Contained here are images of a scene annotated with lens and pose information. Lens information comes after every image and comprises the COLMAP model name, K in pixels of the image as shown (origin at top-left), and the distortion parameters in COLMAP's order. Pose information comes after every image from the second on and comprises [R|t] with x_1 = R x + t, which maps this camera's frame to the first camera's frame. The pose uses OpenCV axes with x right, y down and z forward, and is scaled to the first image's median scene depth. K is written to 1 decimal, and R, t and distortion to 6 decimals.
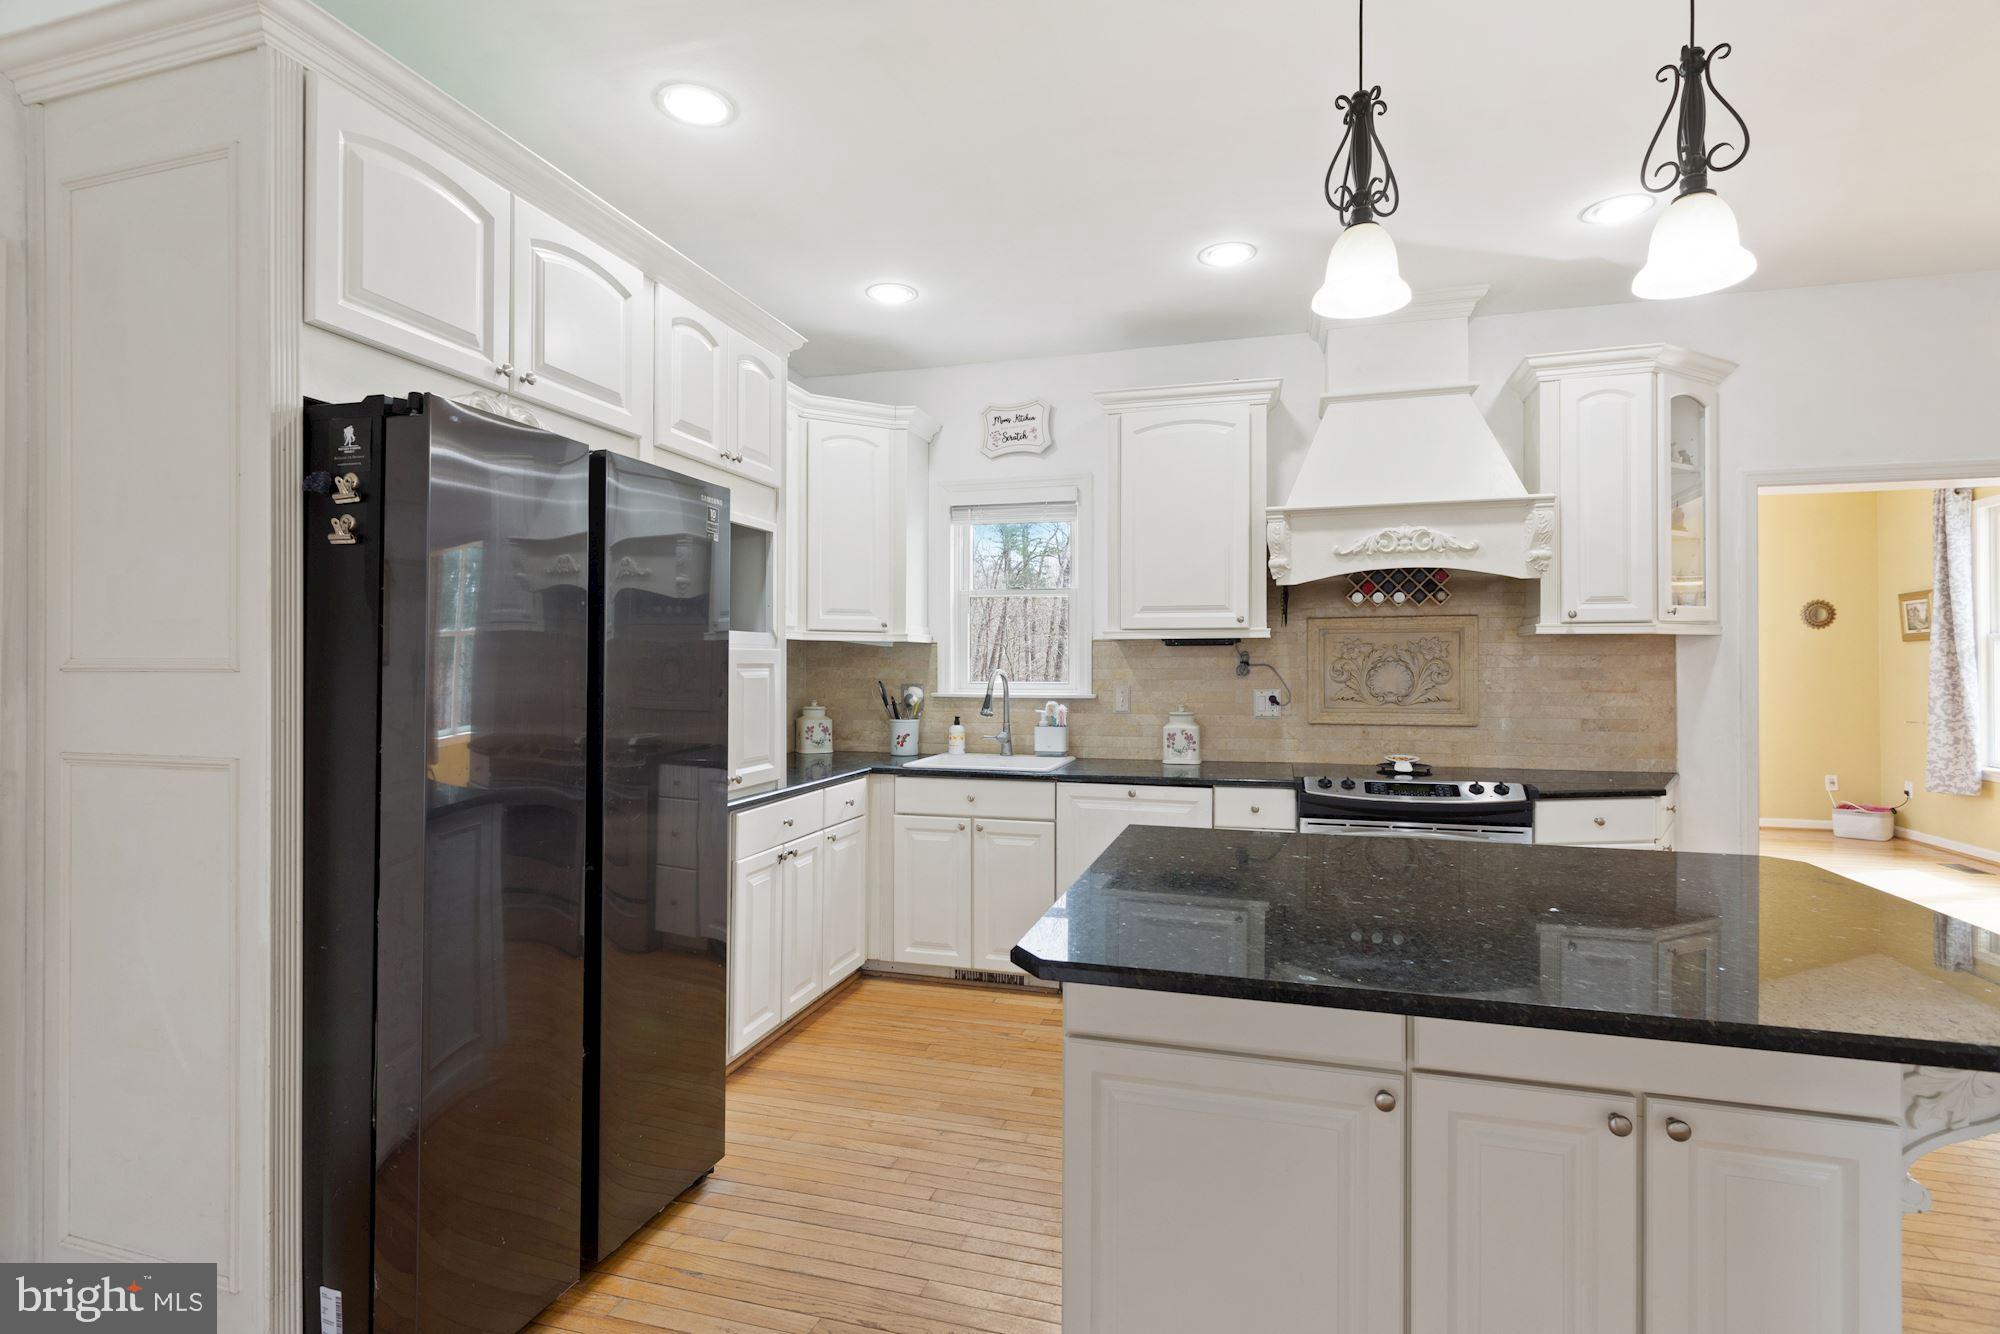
lens RADIAL K [[971.0, 0, 1003.4], [0, 971.0, 659.3], [0, 0, 1]] dist [-0.001777, 0.000222]
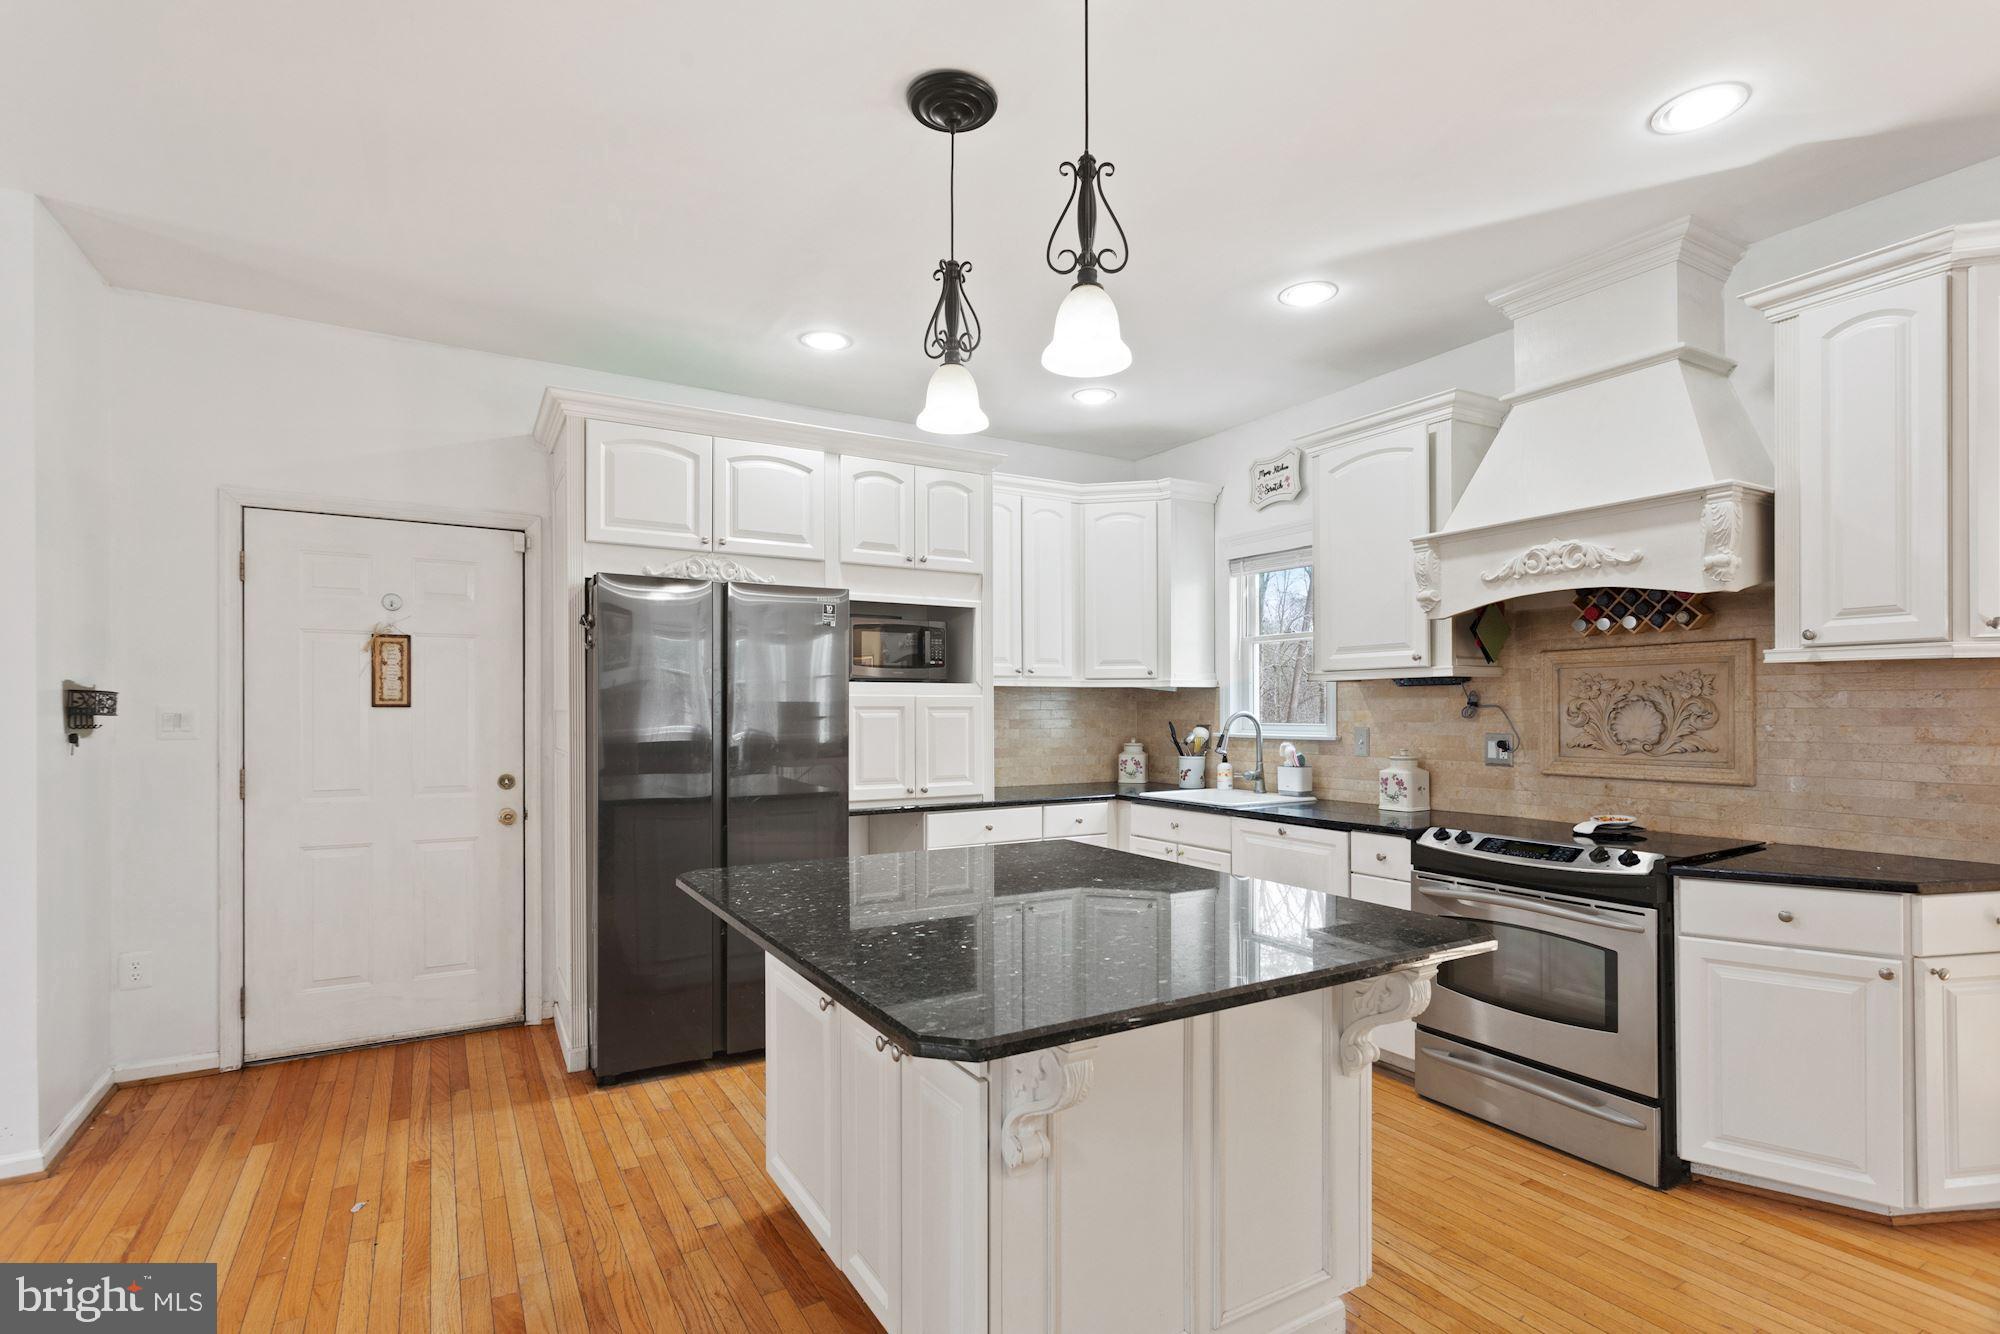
lens RADIAL K [[974.6, 0, 1000.1], [0, 974.6, 710.4], [0, 0, 1]] dist [0.000975, 0.002272]
pose [[0.727554, -0.001178, -0.686050, 0.589074], [0.006655, 0.999964, 0.005341, 0.002046], [0.686018, -0.008452, 0.727535, 0.043089]]
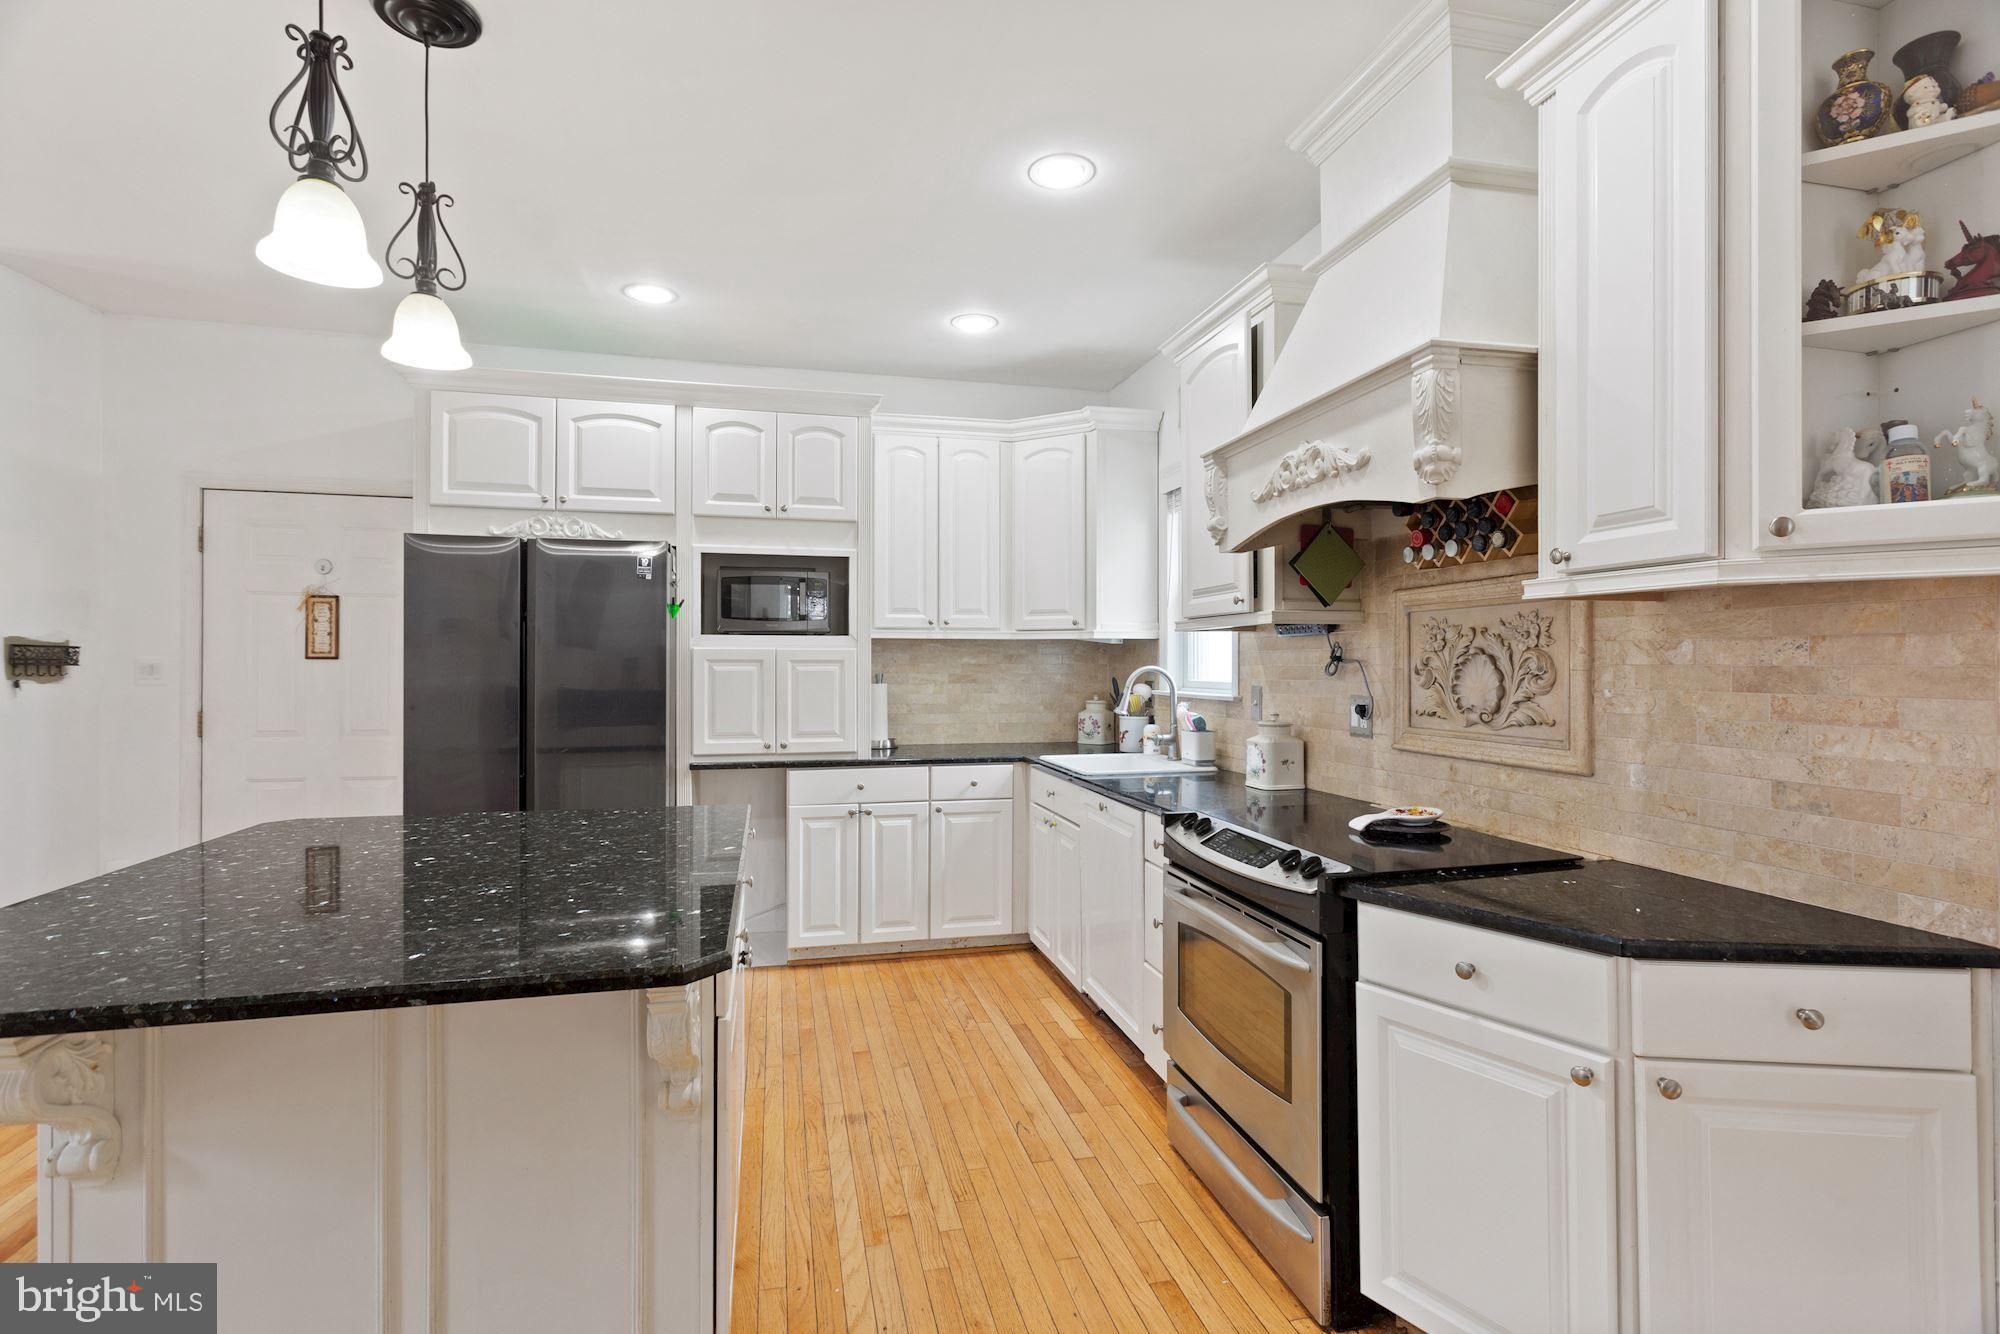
lens RADIAL K [[947.6, 0, 995.8], [0, 947.6, 664.8], [0, 0, 1]] dist [0.001365, 0.001553]
pose [[0.489803, 0.001858, -0.871831, 0.788648], [0.004215, 0.999981, 0.004499, 0.004730], [0.871823, -0.005879, 0.489786, 0.467832]]
